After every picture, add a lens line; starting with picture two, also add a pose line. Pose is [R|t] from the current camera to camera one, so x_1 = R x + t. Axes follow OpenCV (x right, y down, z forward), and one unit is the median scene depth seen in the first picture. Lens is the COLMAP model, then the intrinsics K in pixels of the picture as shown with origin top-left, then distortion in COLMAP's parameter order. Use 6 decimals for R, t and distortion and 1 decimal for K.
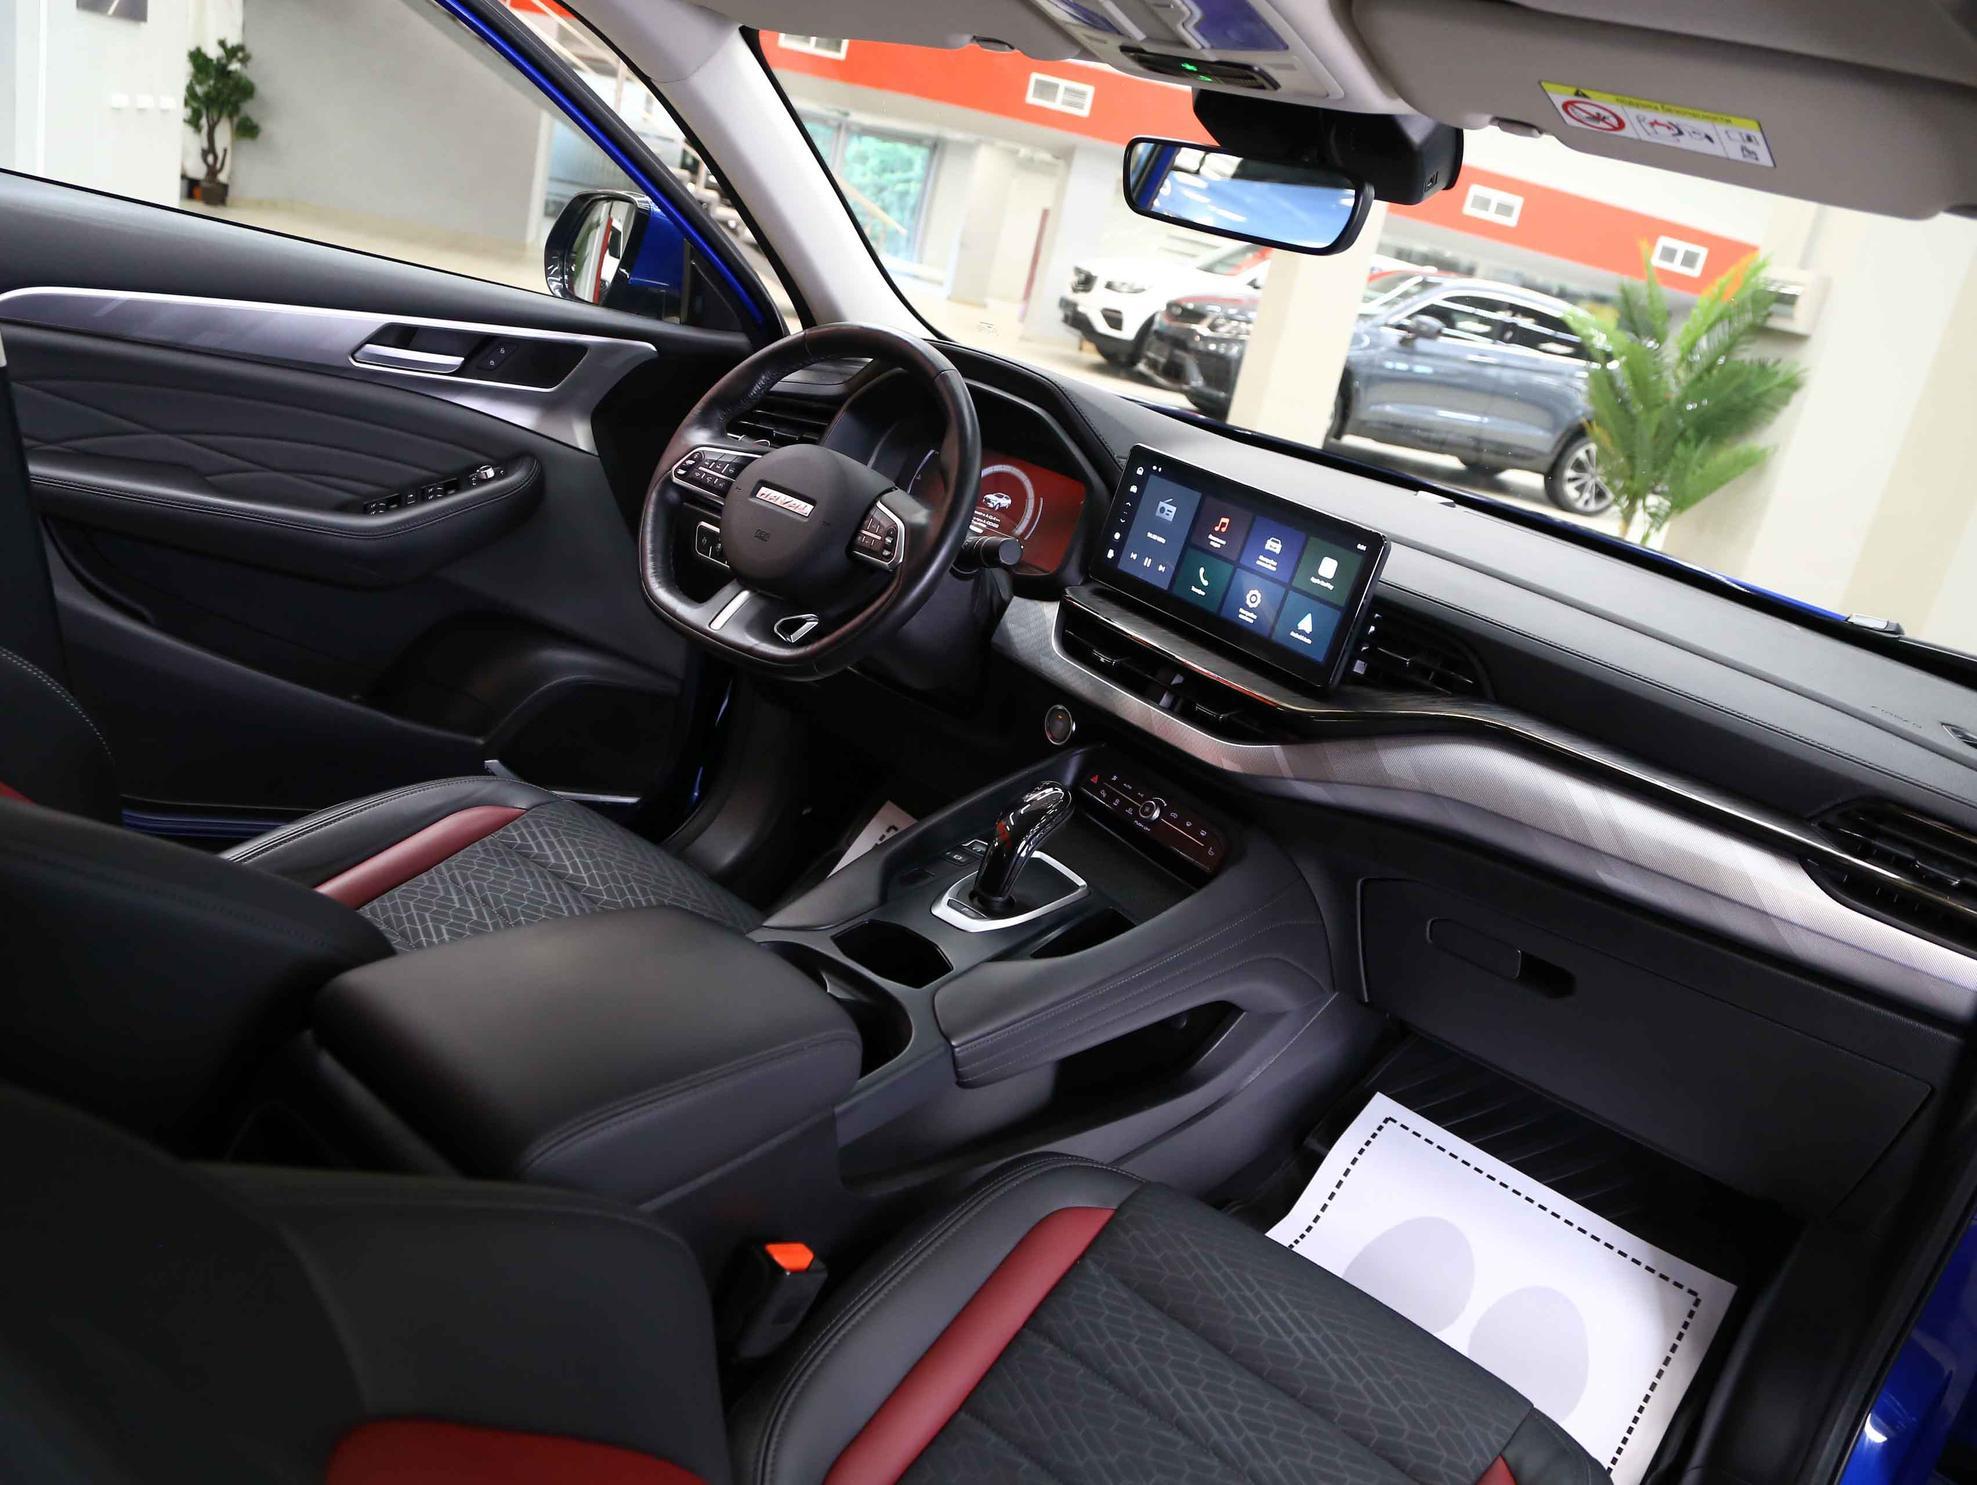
lens RADIAL K [[1514.9, 0, 988.5], [0, 1514.9, 742.5], [0, 0, 1]] dist [-0.102756, 0.003987]
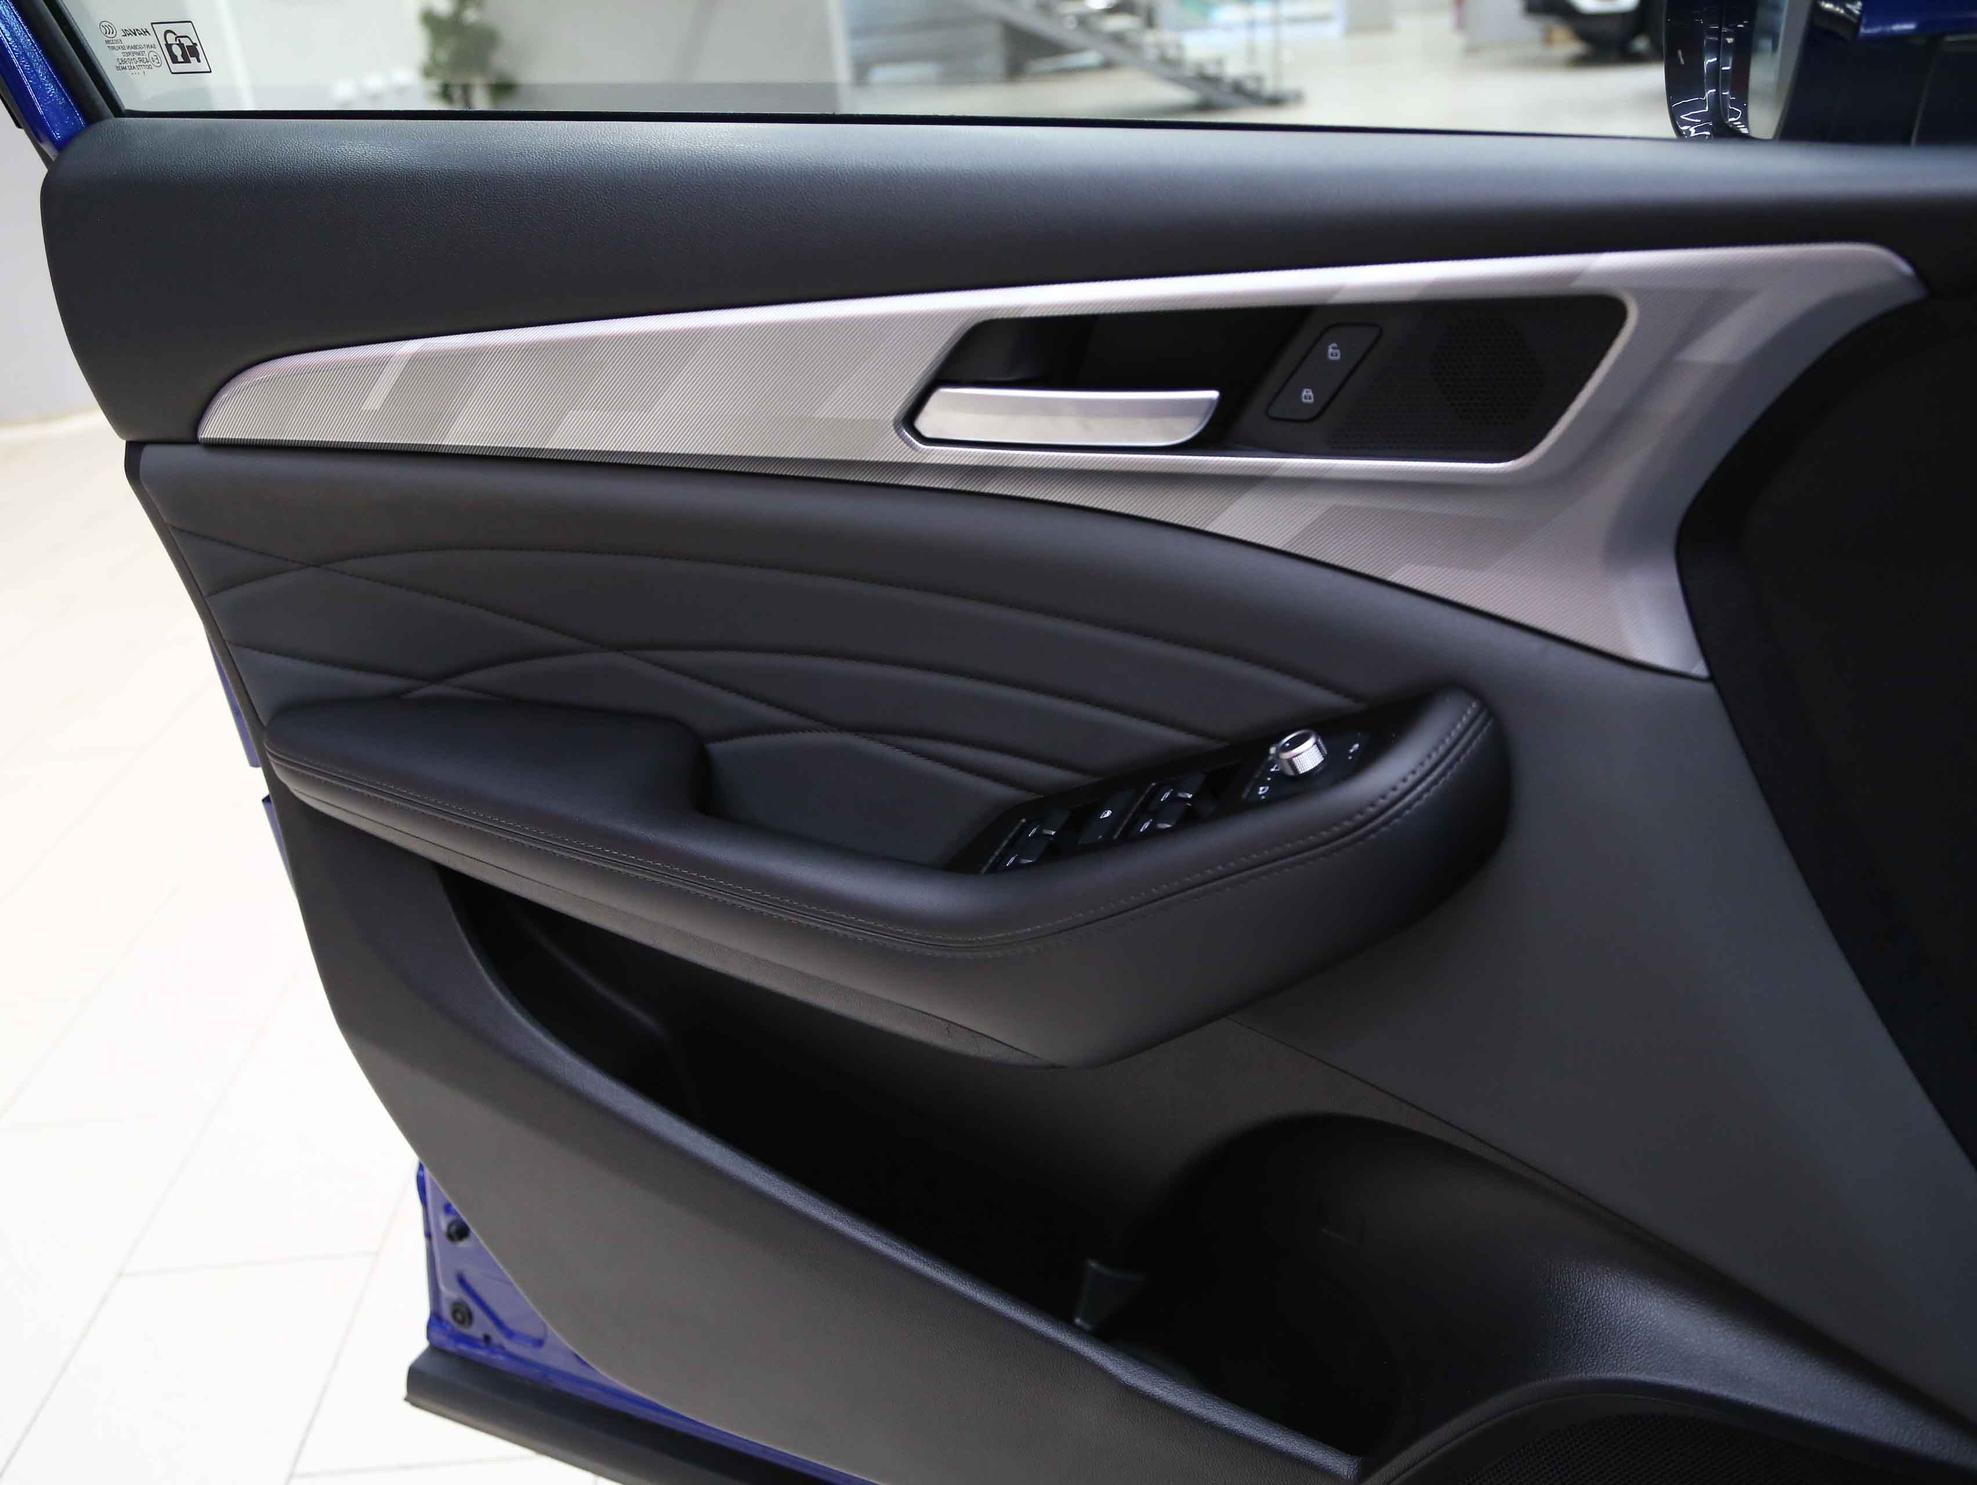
lens RADIAL K [[1630.8, 0, 988.5], [0, 1630.8, 742.5], [0, 0, 1]] dist [-0.061294, -0.002757]
pose [[0.649393, 0.036513, -0.759576, -0.146273], [-0.041641, 0.999055, 0.012424, -0.220388], [0.759312, 0.023561, 0.650300, 0.870638]]
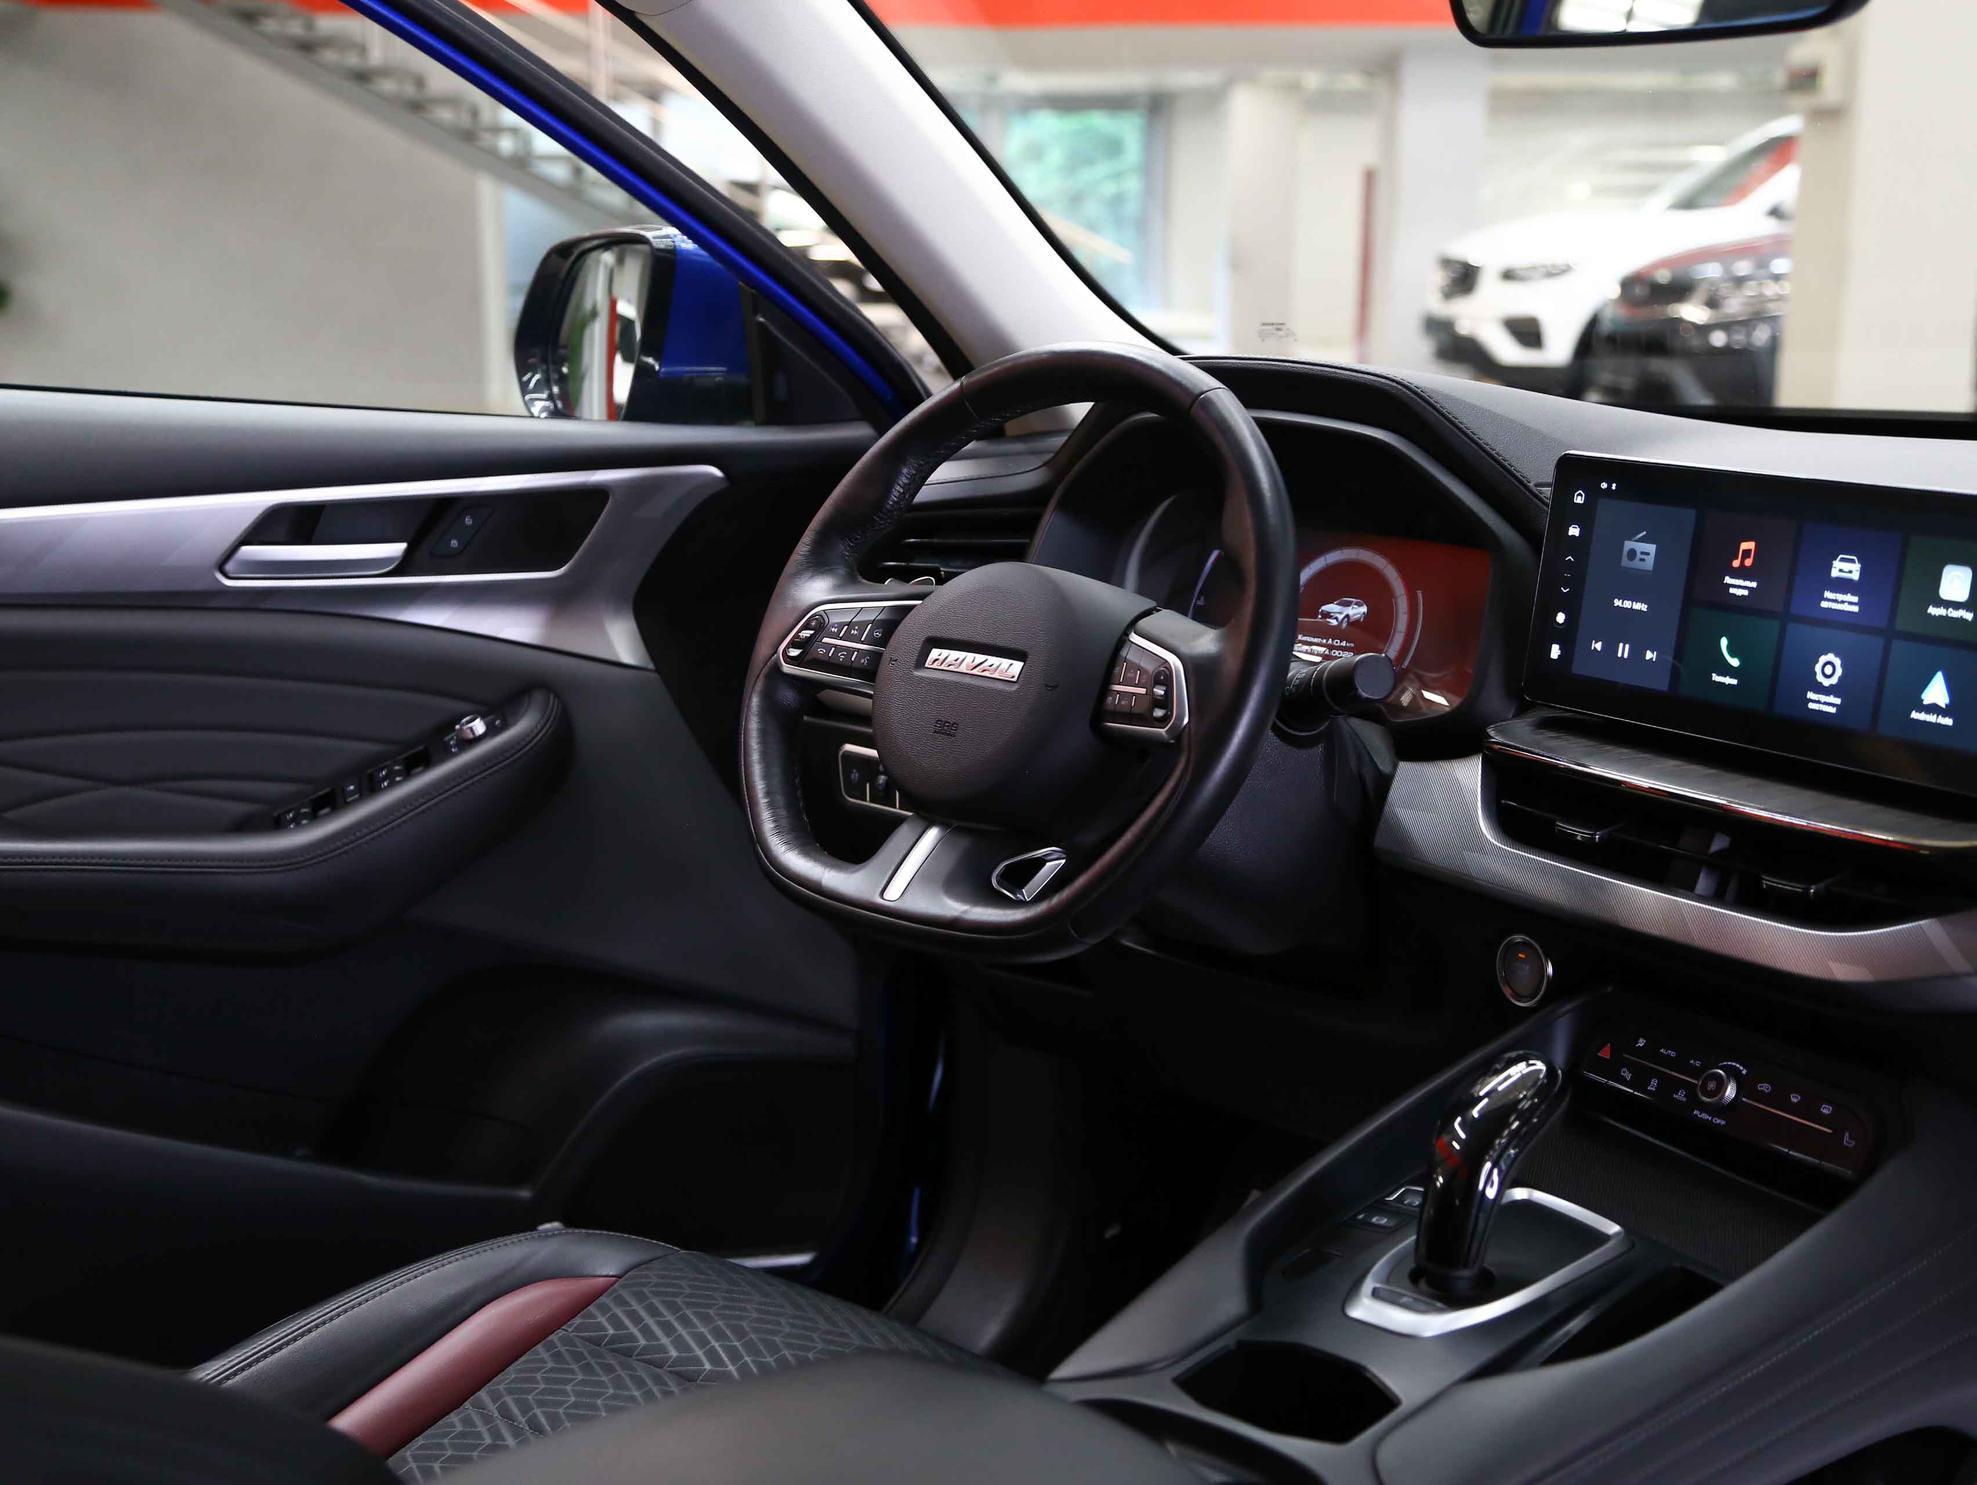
lens RADIAL K [[2757.5, 0, 988.5], [0, 2757.5, 742.5], [0, 0, 1]] dist [0.094106, 0.056728]
pose [[0.973873, -0.182734, -0.134830, 0.008209], [0.159121, 0.972694, -0.168959, 0.048306], [0.162023, 0.143090, 0.976357, -0.034131]]
